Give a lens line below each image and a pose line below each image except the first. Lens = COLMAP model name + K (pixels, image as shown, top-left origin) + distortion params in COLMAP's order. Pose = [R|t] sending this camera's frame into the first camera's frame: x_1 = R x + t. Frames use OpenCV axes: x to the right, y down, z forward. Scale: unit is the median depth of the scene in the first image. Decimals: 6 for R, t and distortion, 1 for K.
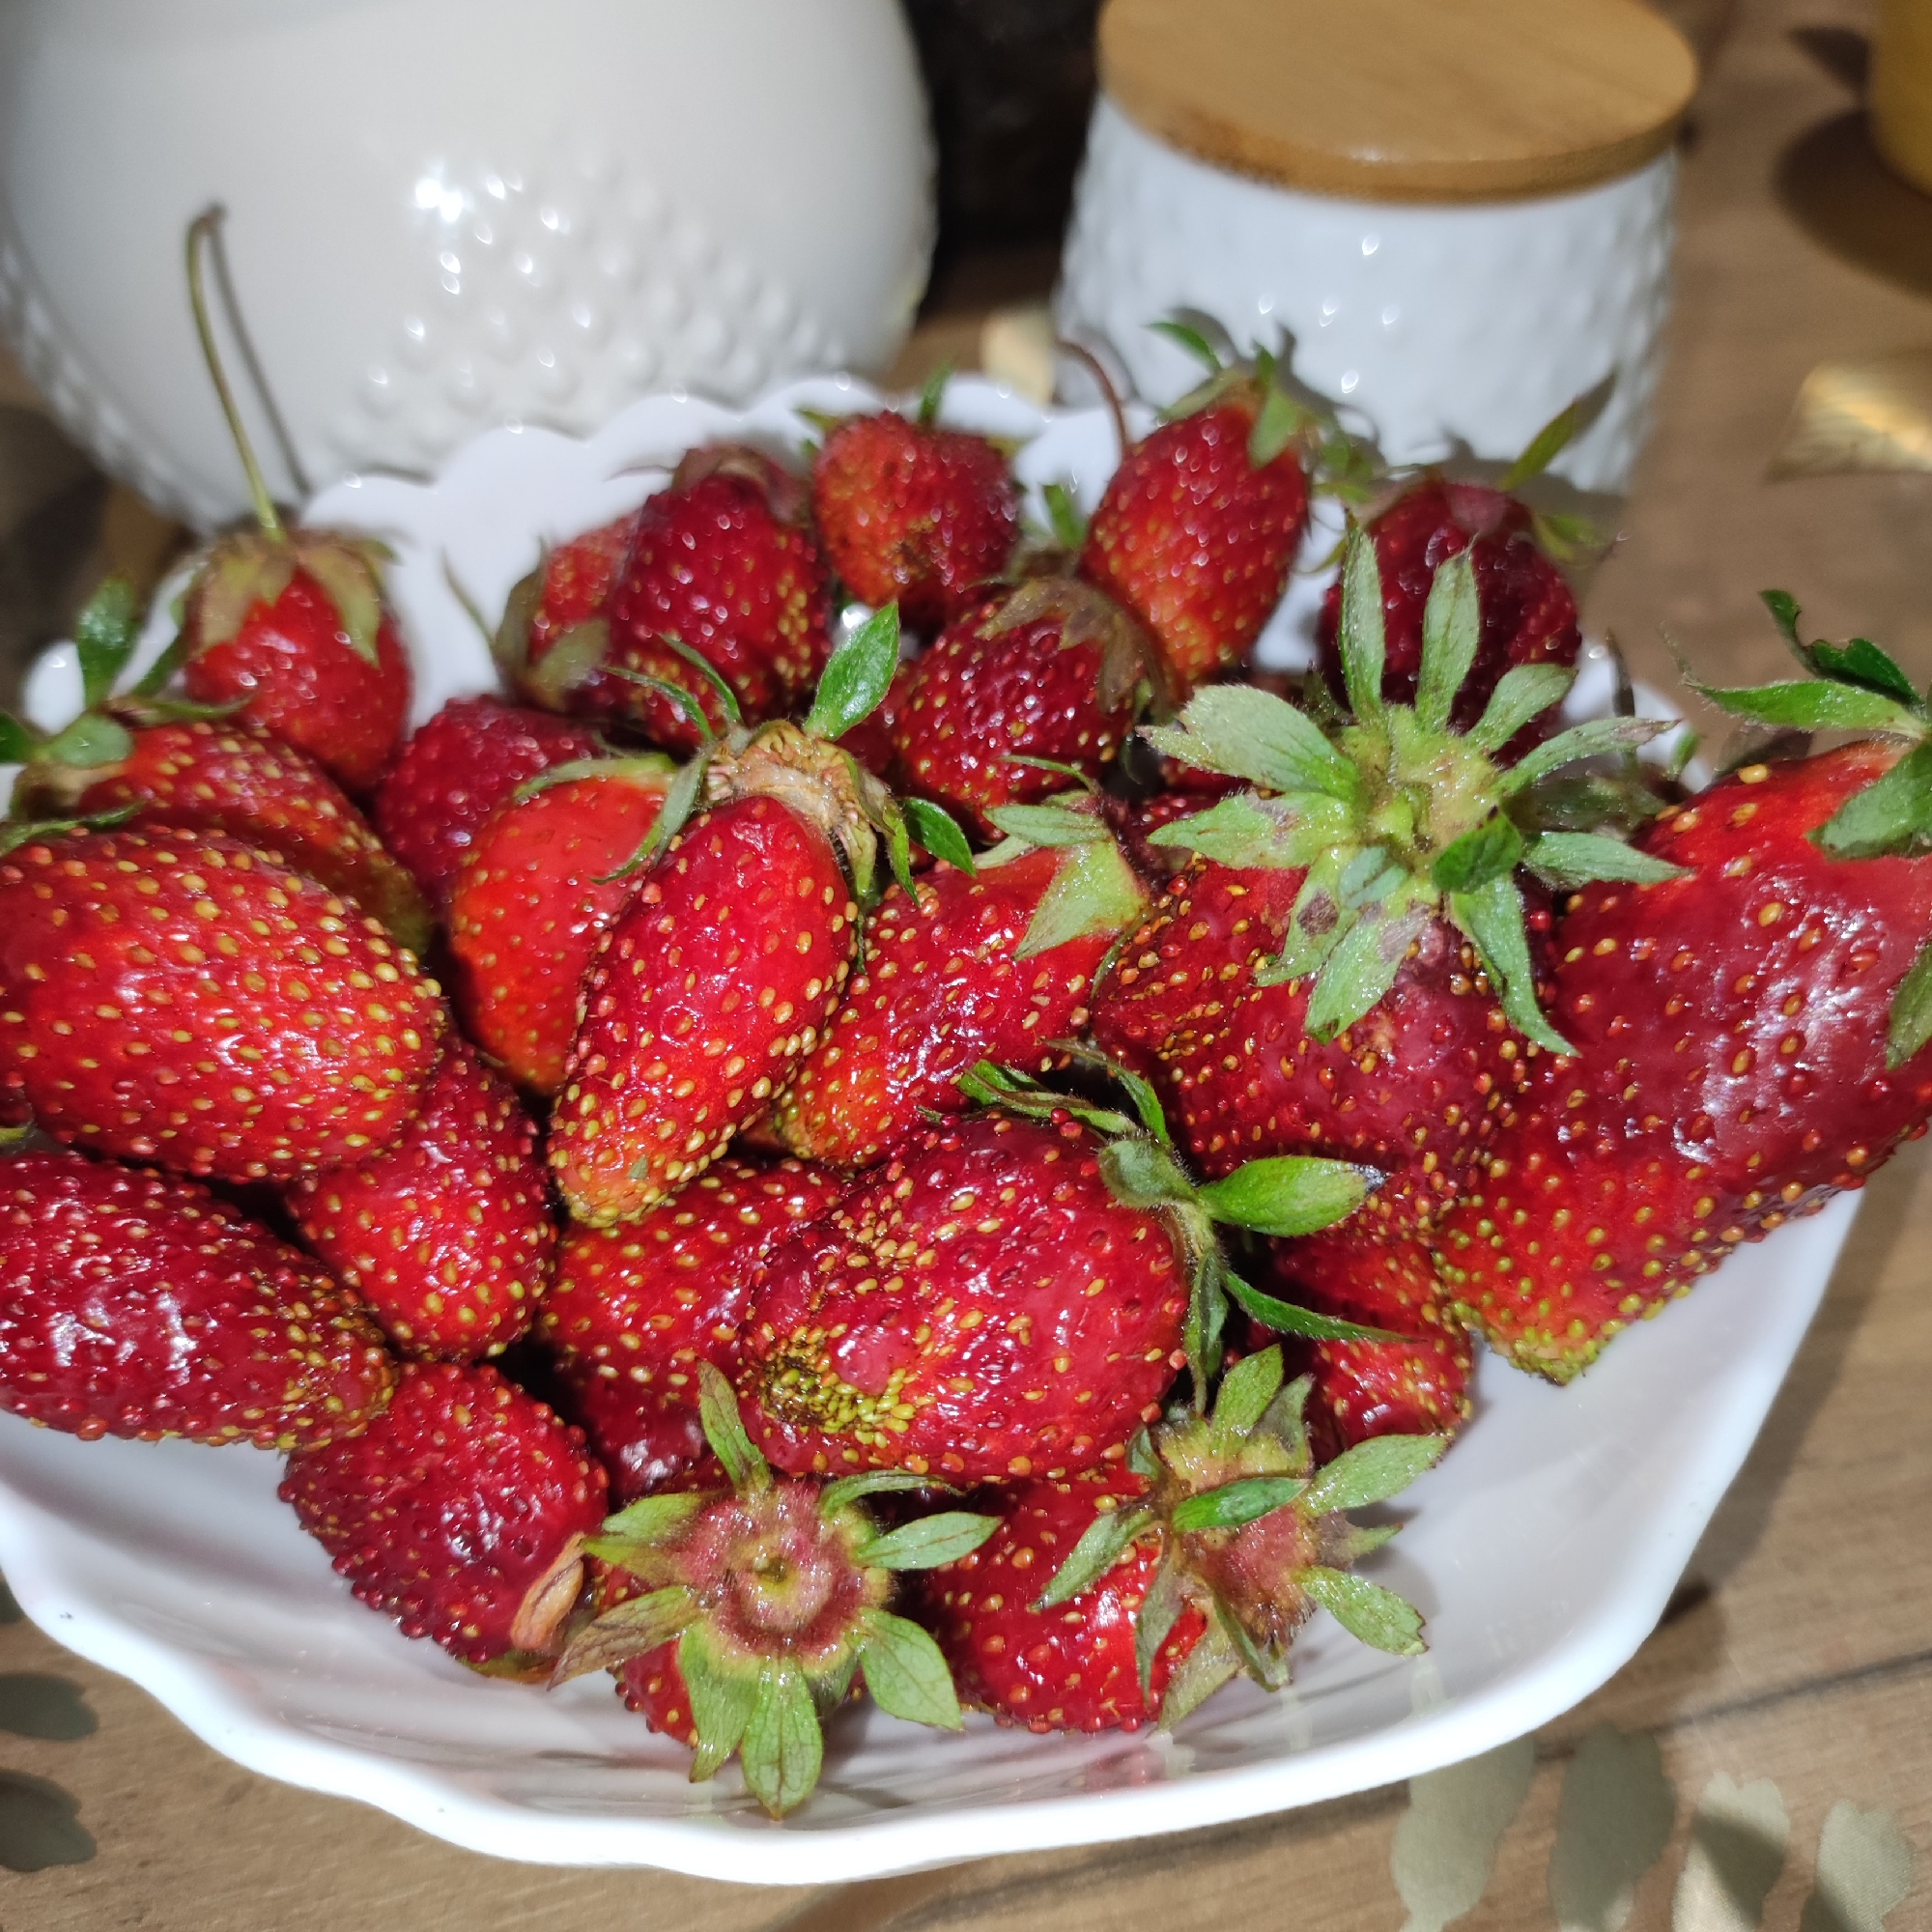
lens RADIAL K [[1917.9, 0, 966.0], [0, 1917.9, 966.0], [0, 0, 1]] dist [-0.019006, -0.005358]
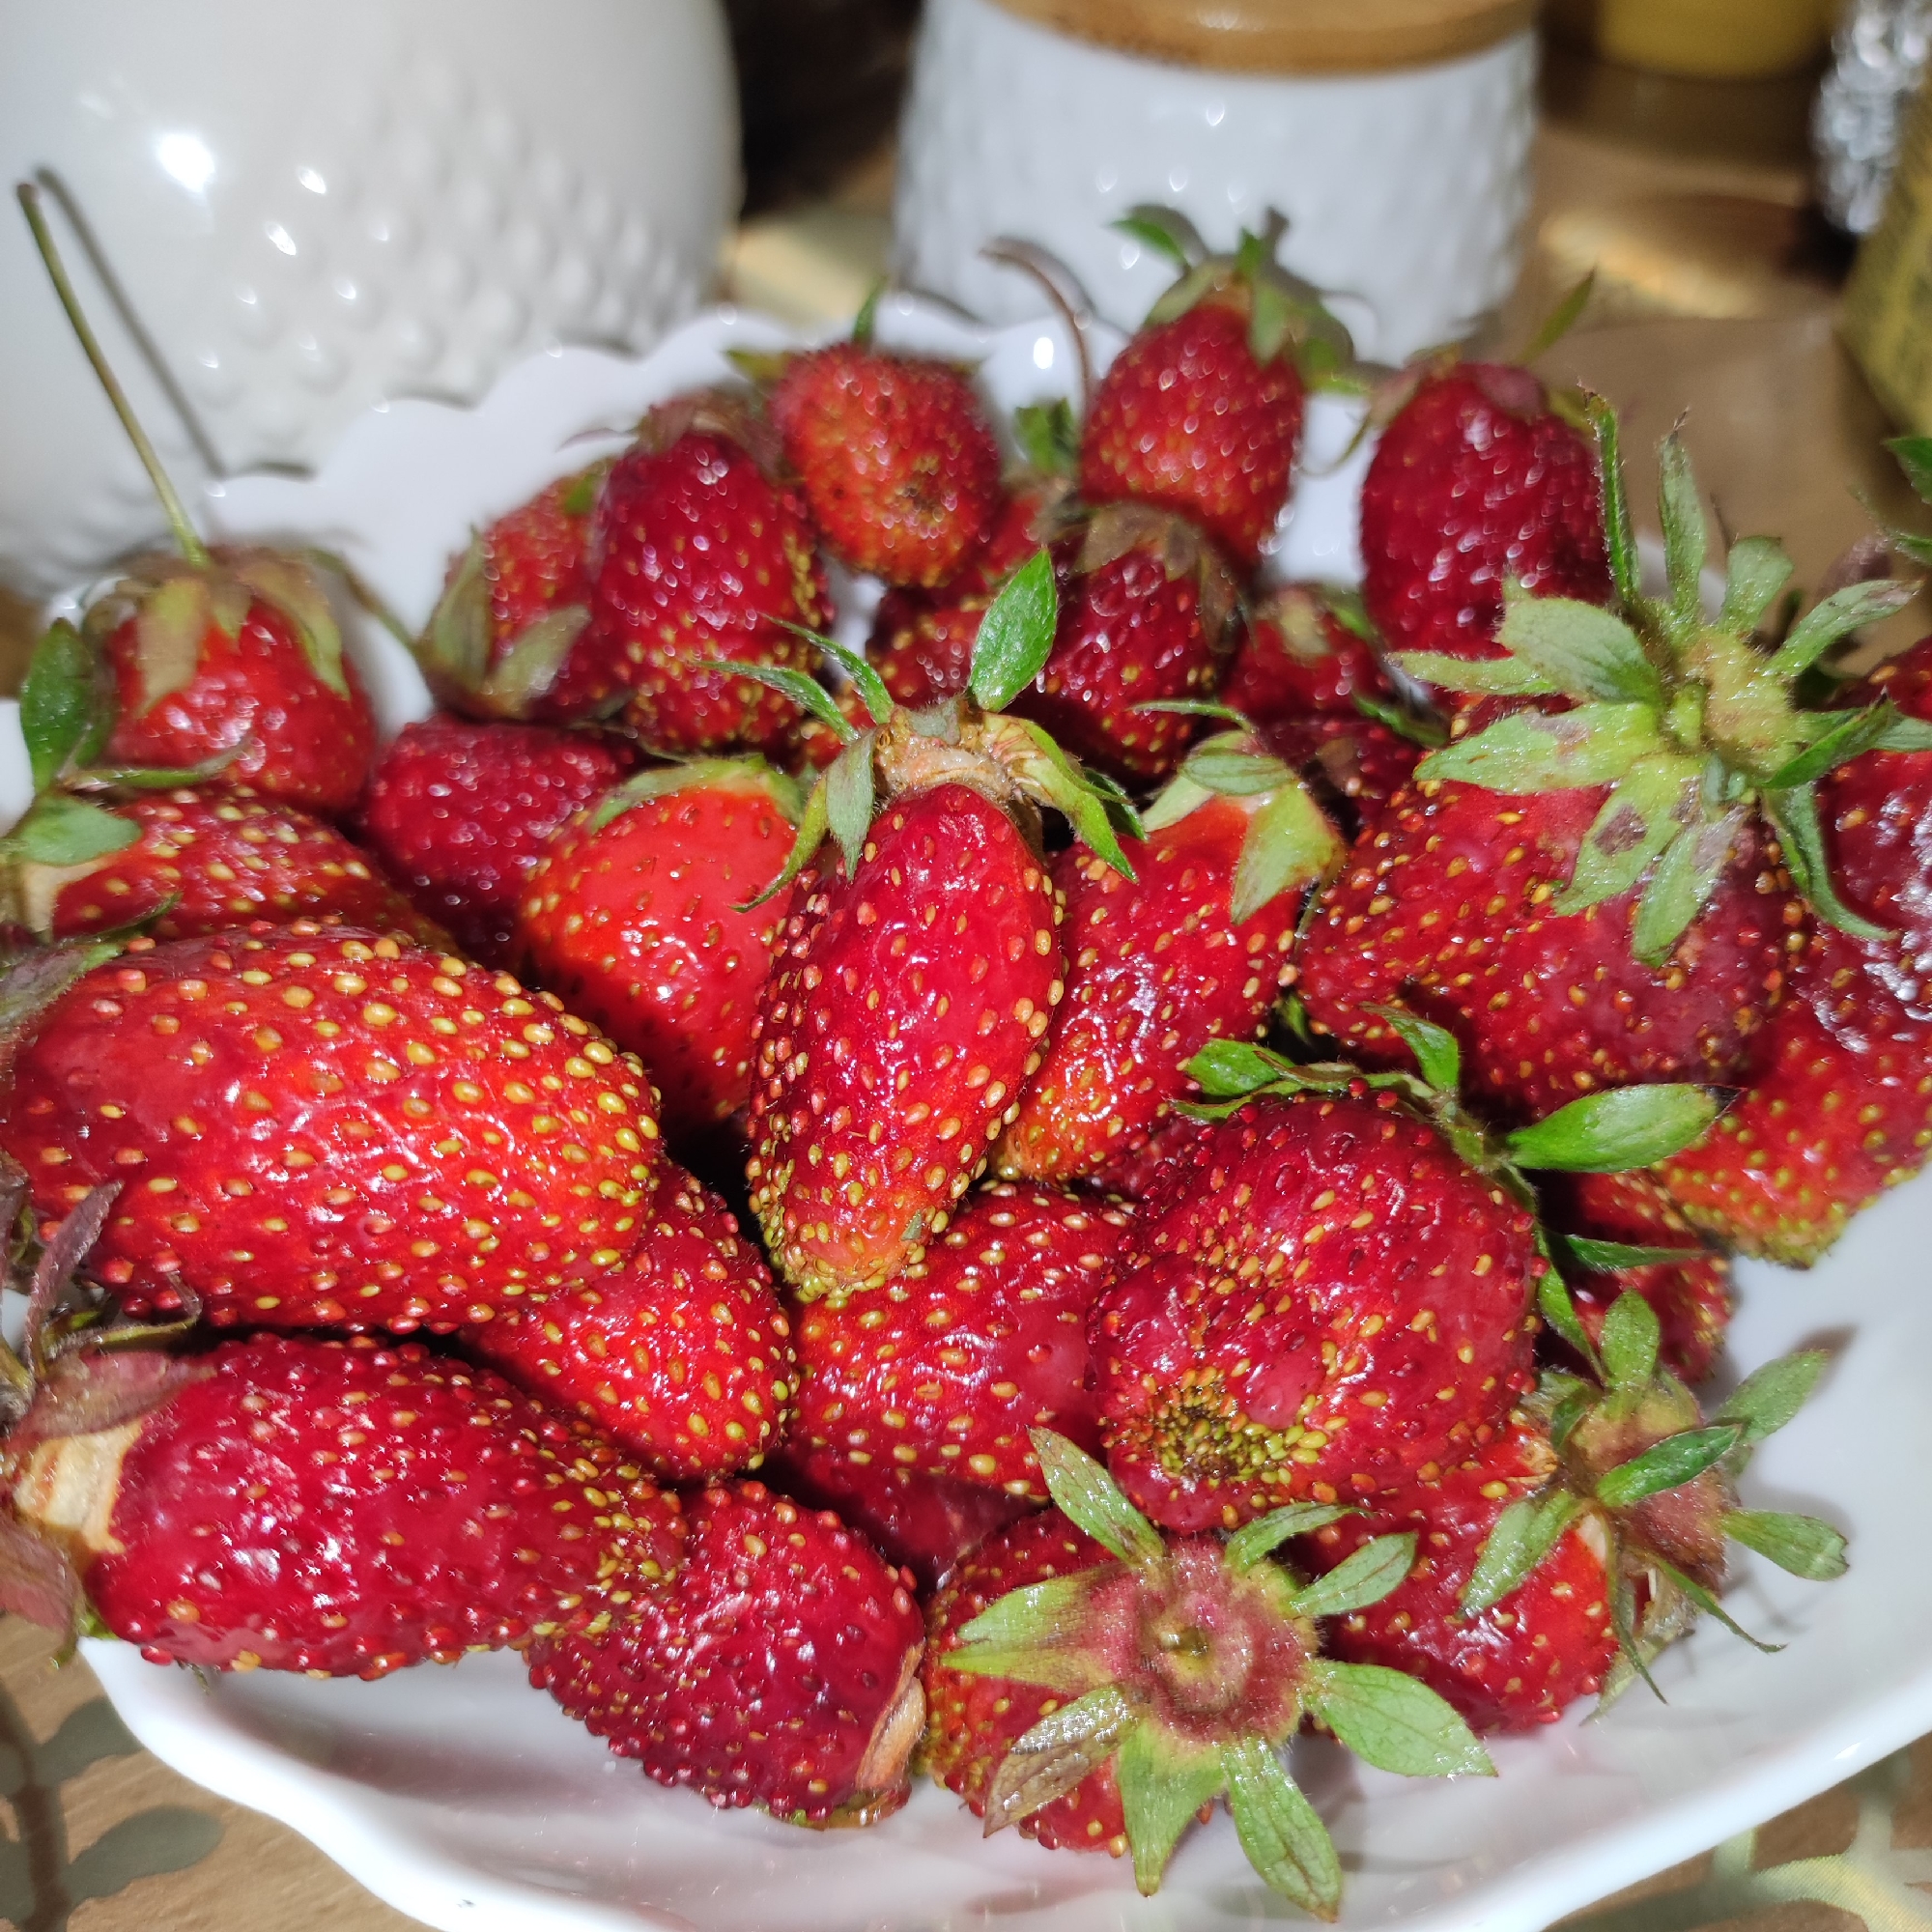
lens RADIAL K [[1943.1, 0, 972.2], [0, 1943.1, 964.7], [0, 0, 1]] dist [-0.024995, -0.008550]
pose [[0.967004, -0.154930, 0.202237, -0.300965], [0.148301, 0.987795, 0.047626, -0.049989], [-0.207147, -0.016063, 0.978178, 0.128758]]
